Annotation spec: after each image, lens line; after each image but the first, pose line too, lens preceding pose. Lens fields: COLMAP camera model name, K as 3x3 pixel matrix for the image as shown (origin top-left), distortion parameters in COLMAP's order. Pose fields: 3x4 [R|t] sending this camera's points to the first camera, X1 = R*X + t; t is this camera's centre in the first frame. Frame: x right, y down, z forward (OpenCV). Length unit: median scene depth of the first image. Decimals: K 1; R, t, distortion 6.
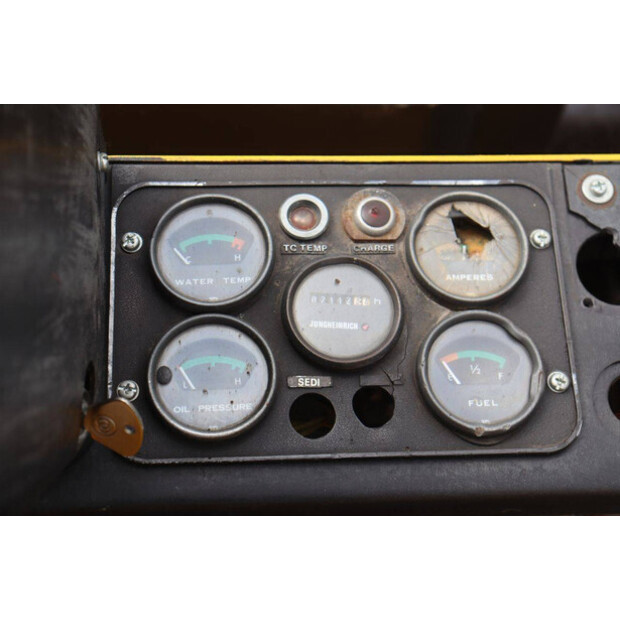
lens RADIAL K [[2435.9, 0, 309.3], [0, 2435.9, 310.2], [0, 0, 1]] dist [0.426281, 0.000000]
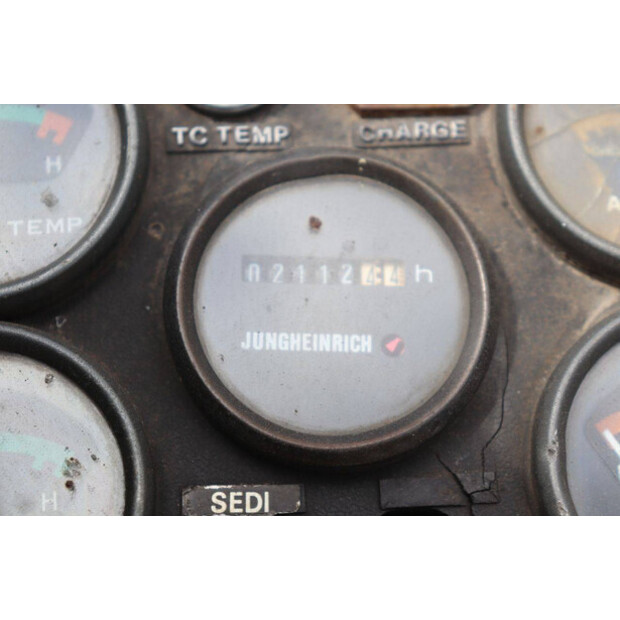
lens RADIAL K [[2435.9, 0, 311.4], [0, 2435.9, 309.5], [0, 0, 1]] dist [0.426281, 0.000000]
pose [[0.999235, -0.022389, -0.032052, 0.022589], [0.023875, 0.998622, 0.046740, -0.016066], [0.030961, -0.047470, 0.998393, 0.627099]]
